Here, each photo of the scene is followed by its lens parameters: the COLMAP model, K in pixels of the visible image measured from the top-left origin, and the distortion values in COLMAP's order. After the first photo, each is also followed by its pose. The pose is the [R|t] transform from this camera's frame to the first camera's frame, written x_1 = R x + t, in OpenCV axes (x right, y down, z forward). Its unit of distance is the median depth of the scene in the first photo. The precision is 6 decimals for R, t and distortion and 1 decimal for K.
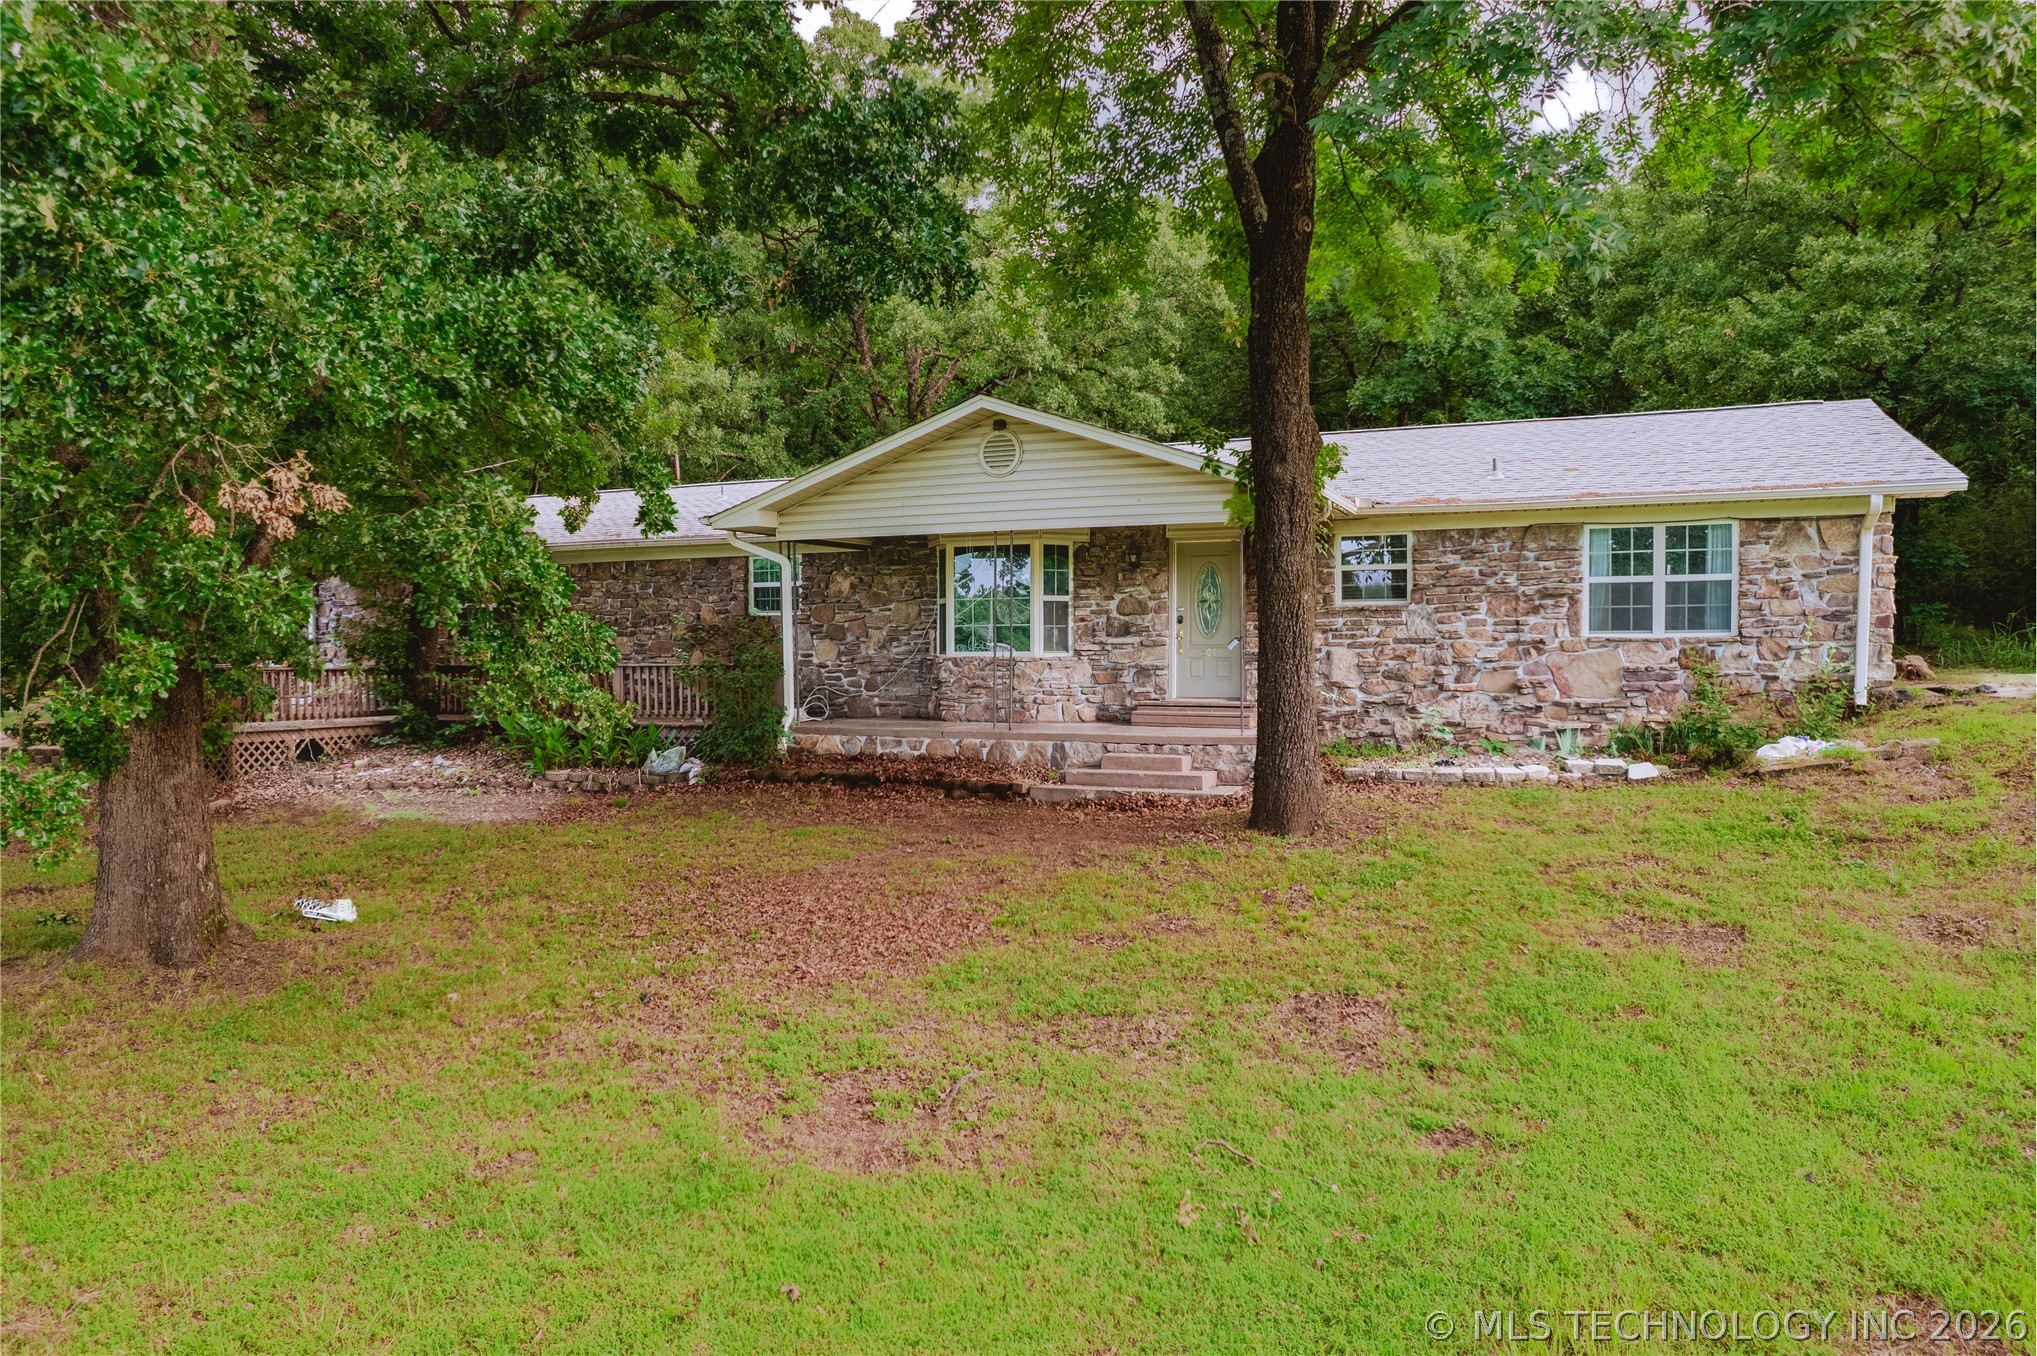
lens RADIAL K [[1334.6, 0, 1018.5], [0, 1334.6, 678.0], [0, 0, 1]] dist [-0.007575, -0.001735]
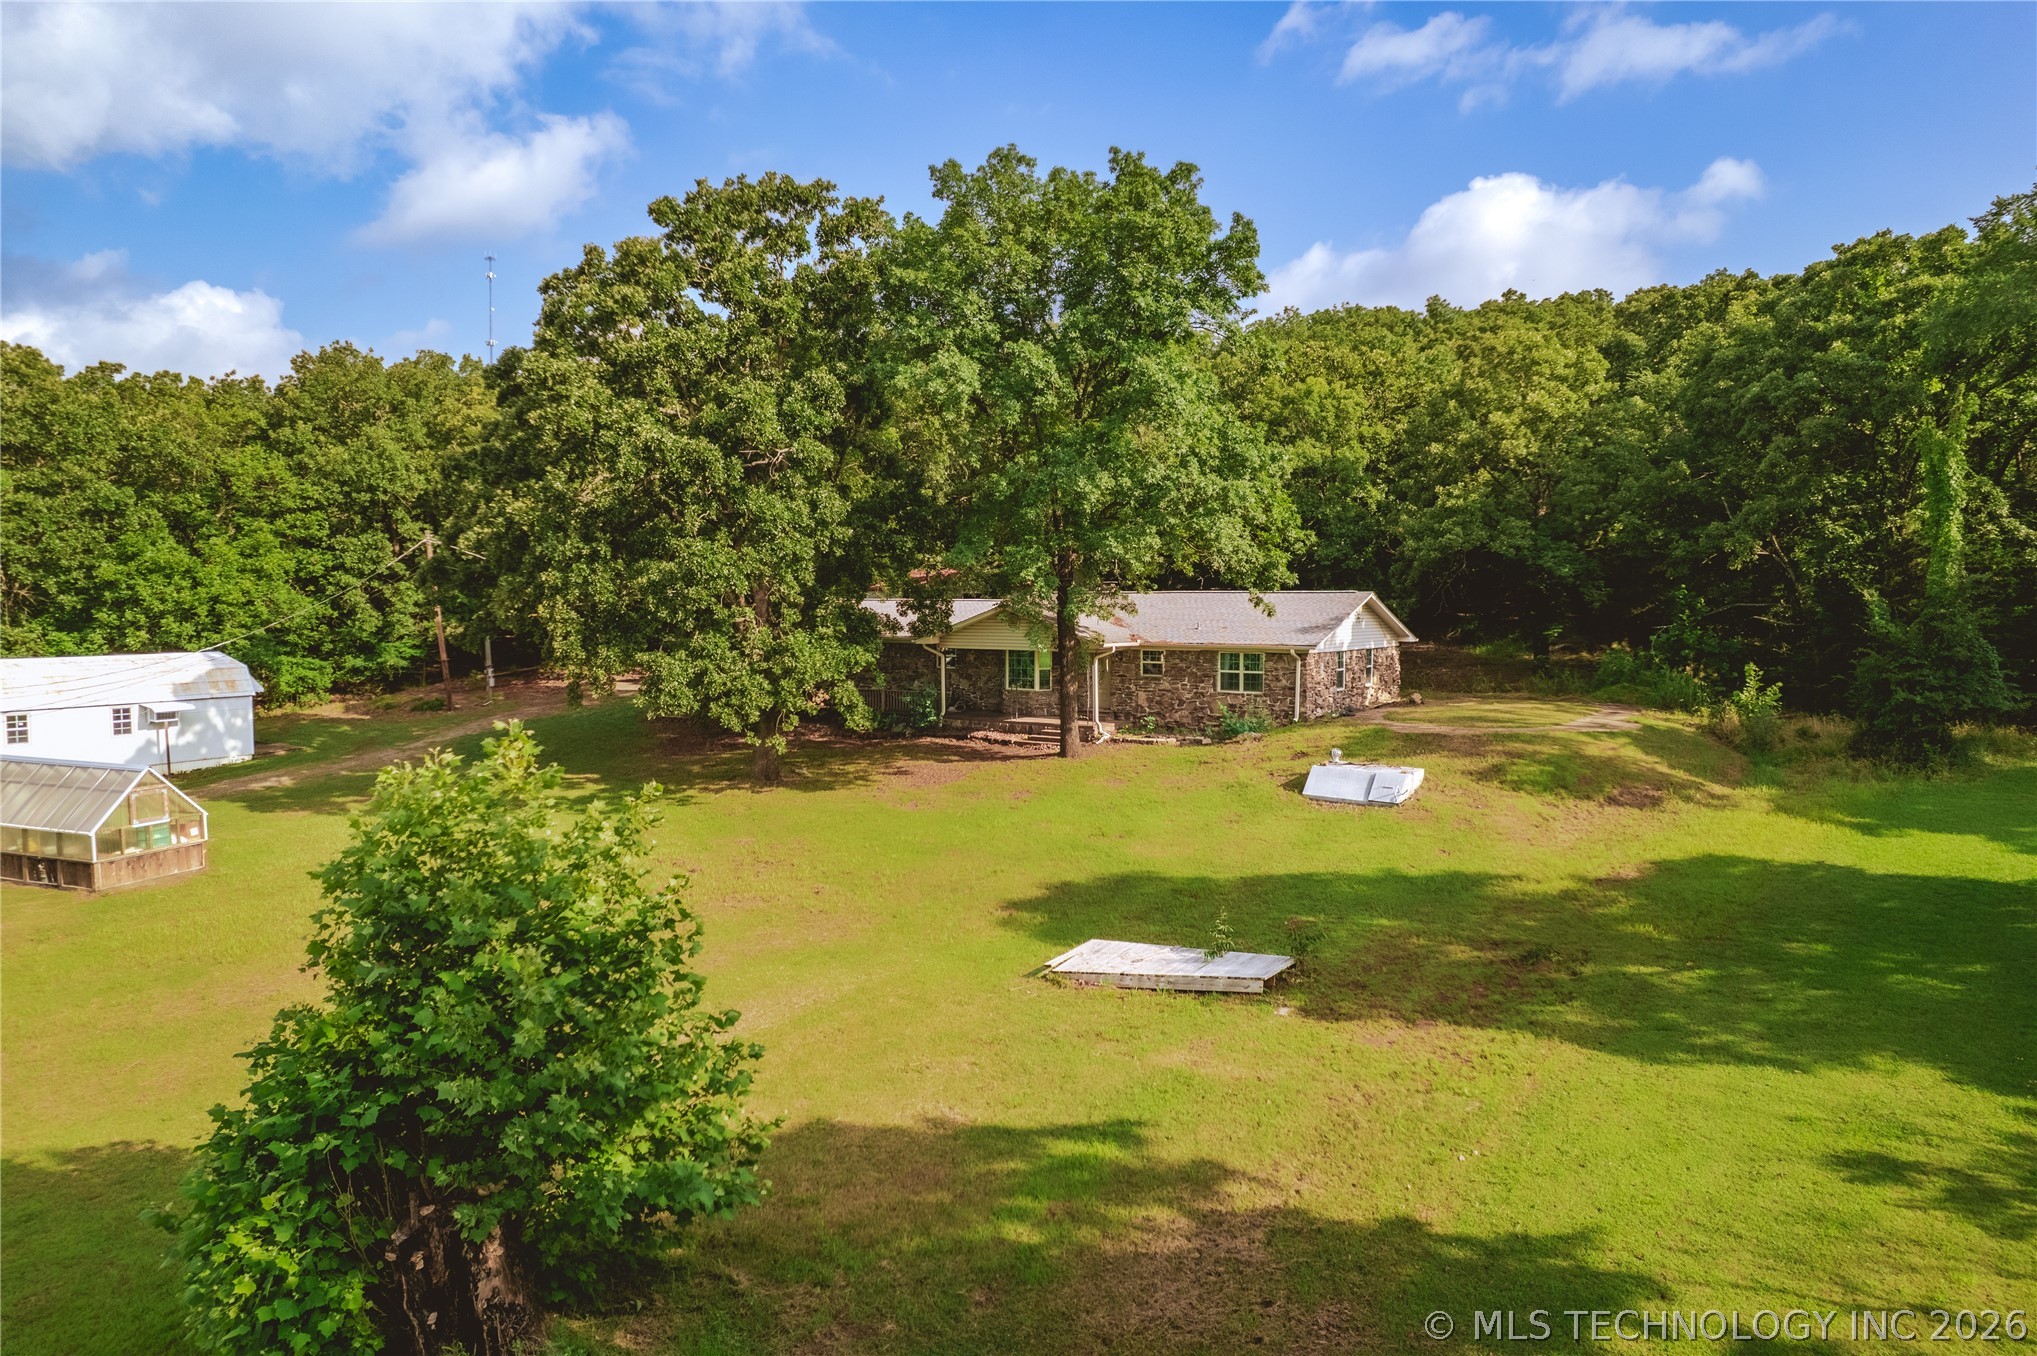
lens RADIAL K [[1334.6, 0, 1018.5], [0, 1334.6, 678.0], [0, 0, 1]] dist [-0.007575, -0.001735]
pose [[0.974708, 0.018821, -0.222690, 0.604330], [-0.008966, 0.998938, 0.045185, -0.170732], [0.223304, -0.042046, 0.973842, -1.679514]]
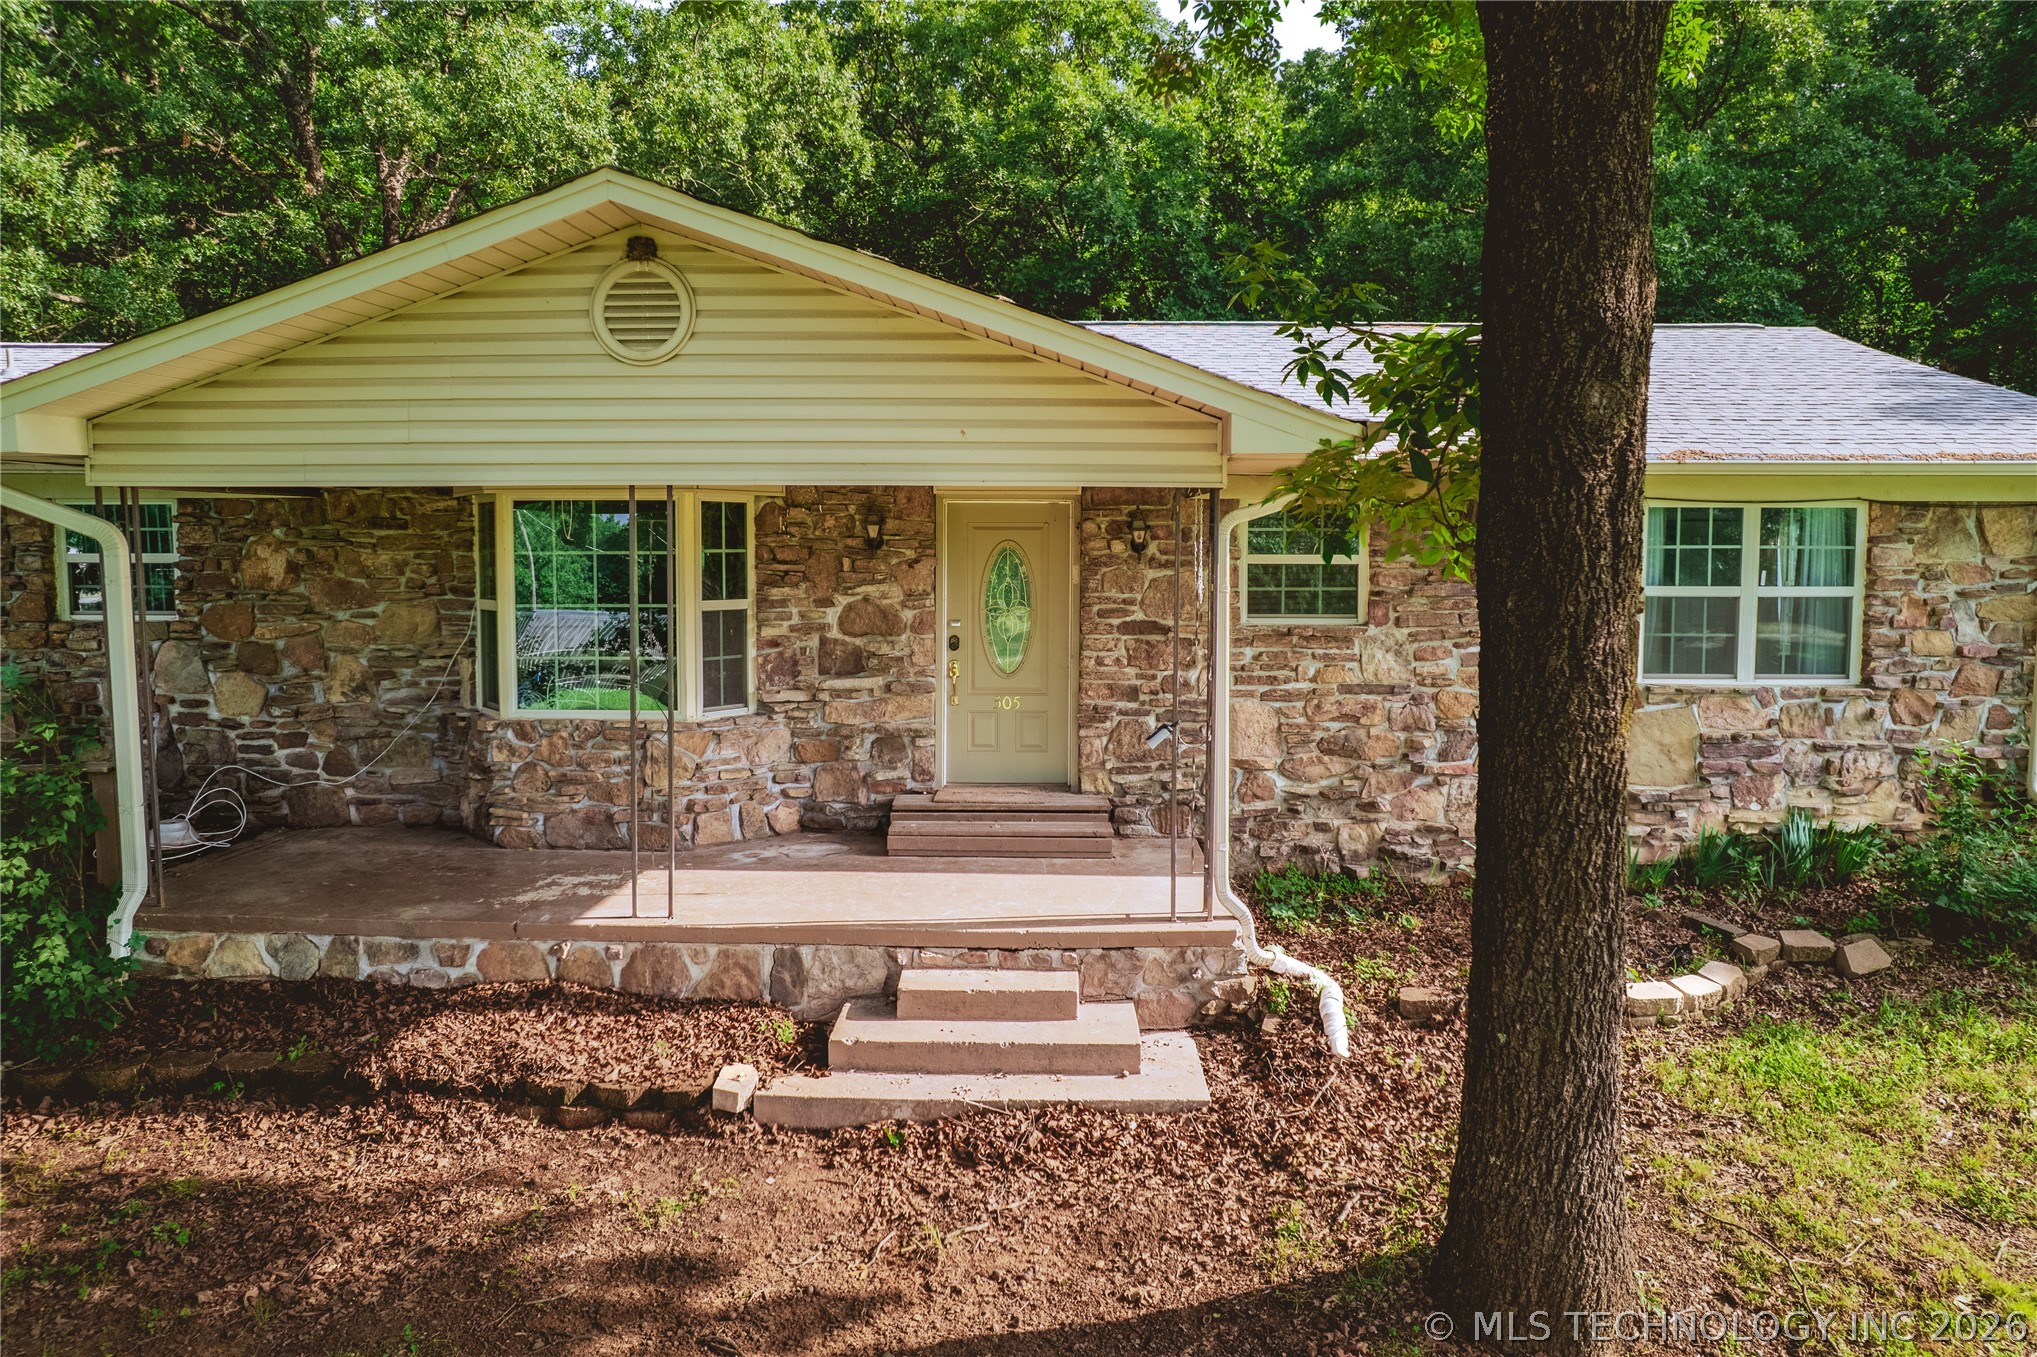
lens RADIAL K [[1340.6, 0, 1011.1], [0, 1340.6, 639.9], [0, 0, 1]] dist [-0.069540, 0.073703]
pose [[0.934612, -0.017412, 0.355242, -0.056650], [0.000001, 0.998801, 0.048953, -0.076989], [-0.355669, -0.045752, 0.933492, 0.510324]]
